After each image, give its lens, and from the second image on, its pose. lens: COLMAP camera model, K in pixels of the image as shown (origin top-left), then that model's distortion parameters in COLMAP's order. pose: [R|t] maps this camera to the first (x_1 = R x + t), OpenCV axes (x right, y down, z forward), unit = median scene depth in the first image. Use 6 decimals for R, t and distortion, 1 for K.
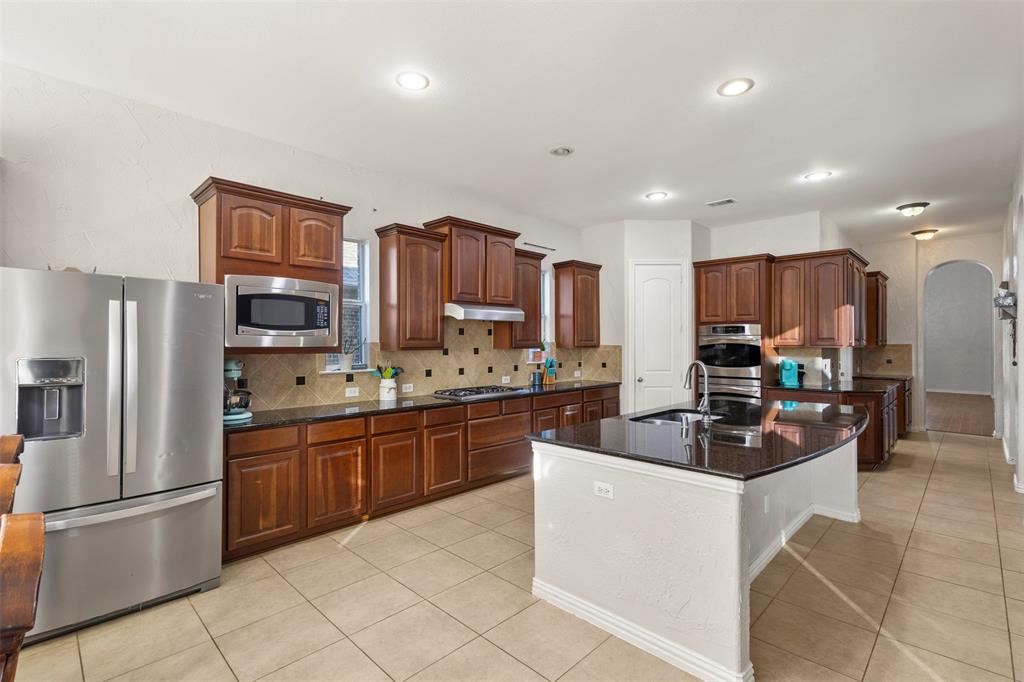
lens RADIAL K [[468.1, 0, 512.4], [0, 468.1, 341.6], [0, 0, 1]] dist [0.004647, 0.000177]
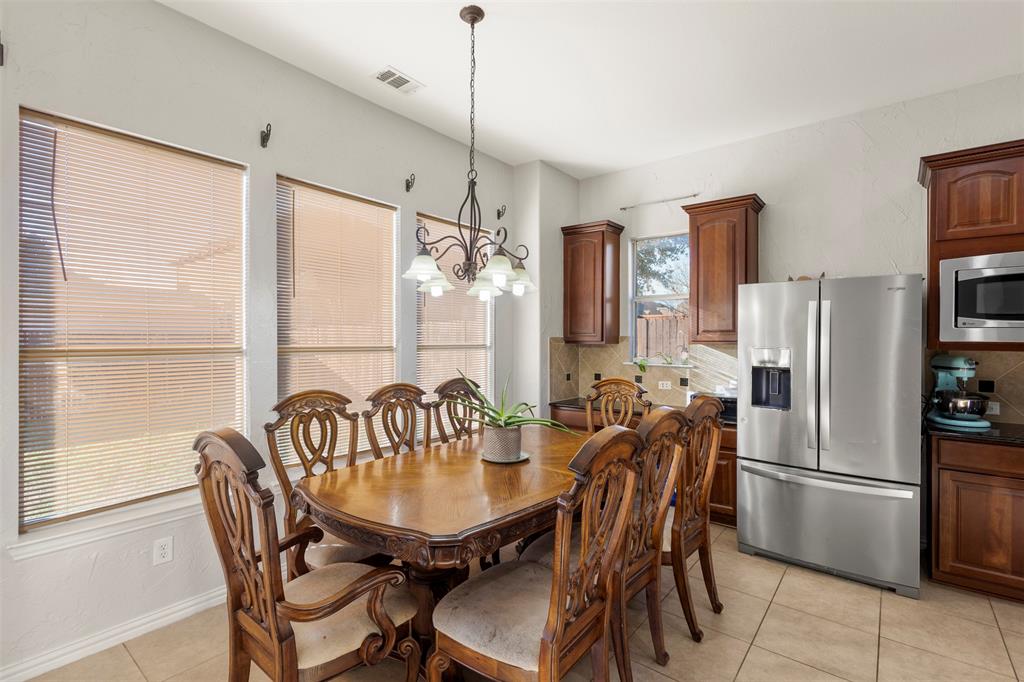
lens RADIAL K [[468.1, 0, 512.1], [0, 468.1, 339.4], [0, 0, 1]] dist [0.004647, 0.000177]
pose [[0.098051, 0.003768, -0.995174, 0.129683], [0.004062, 0.999983, 0.004186, 0.000174], [0.995173, -0.004453, 0.098034, 0.065892]]
